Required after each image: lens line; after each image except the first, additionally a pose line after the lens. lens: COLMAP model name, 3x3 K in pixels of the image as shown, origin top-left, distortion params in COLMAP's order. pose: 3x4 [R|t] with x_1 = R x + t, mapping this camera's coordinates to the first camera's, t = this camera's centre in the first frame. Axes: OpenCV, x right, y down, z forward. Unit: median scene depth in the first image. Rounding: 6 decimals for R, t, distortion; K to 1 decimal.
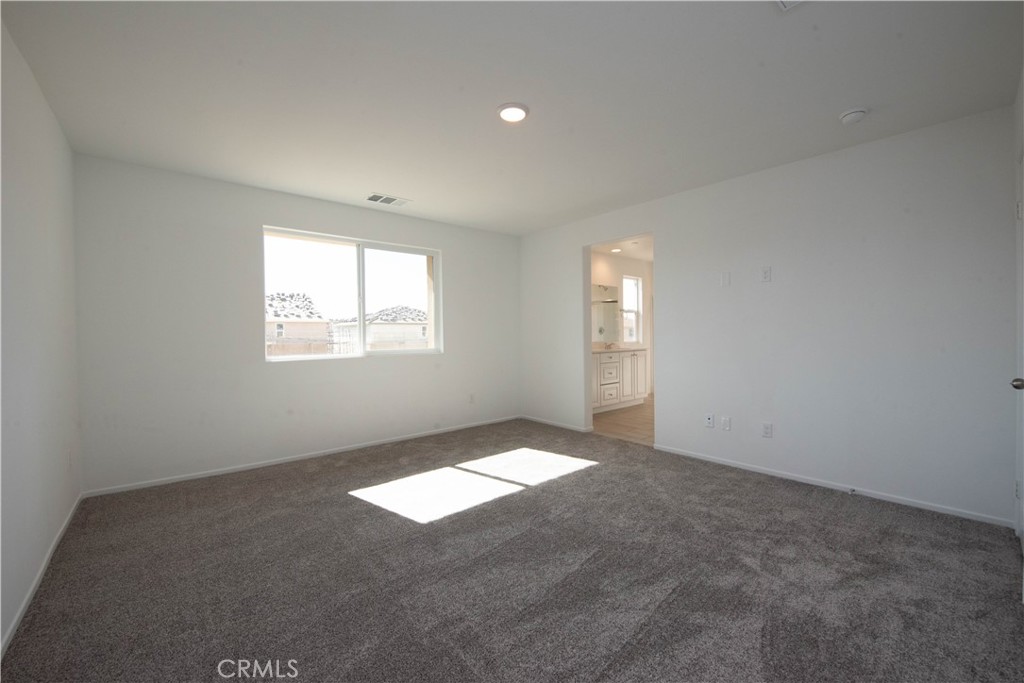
lens RADIAL K [[414.0, 0, 512.0], [0, 414.0, 341.5], [0, 0, 1]] dist [-0.000353, -0.000034]
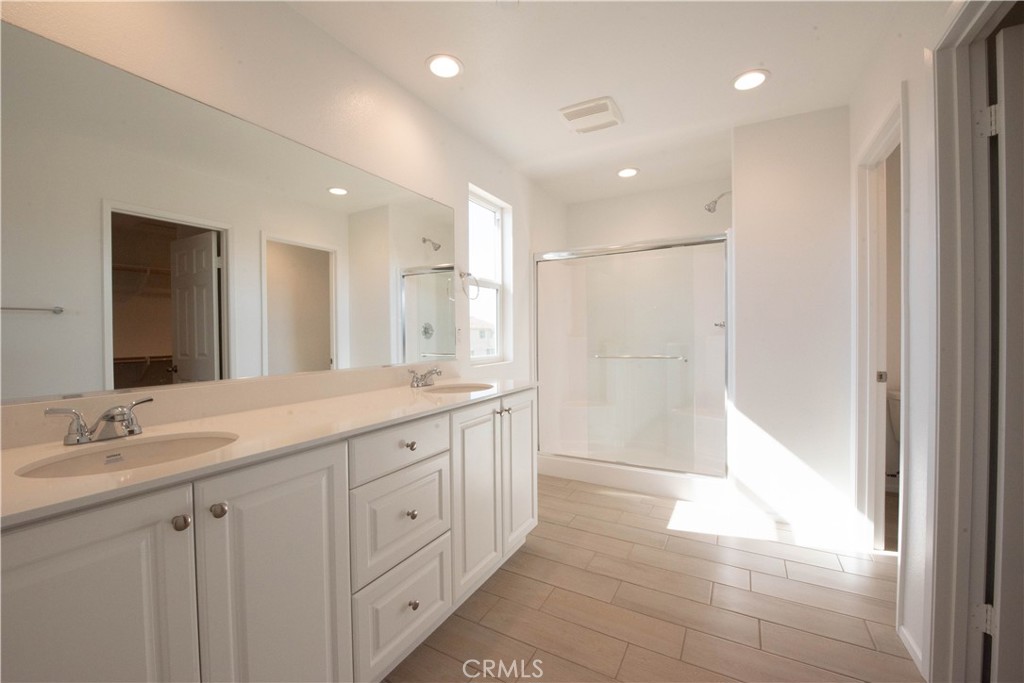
lens RADIAL K [[414.0, 0, 512.0], [0, 414.0, 341.5], [0, 0, 1]] dist [-0.000353, -0.000034]
pose [[0.937564, 0.000074, 0.347811, 0.166746], [0.001425, 0.999991, -0.004054, -0.013617], [-0.347809, 0.004296, 0.937556, 0.604897]]
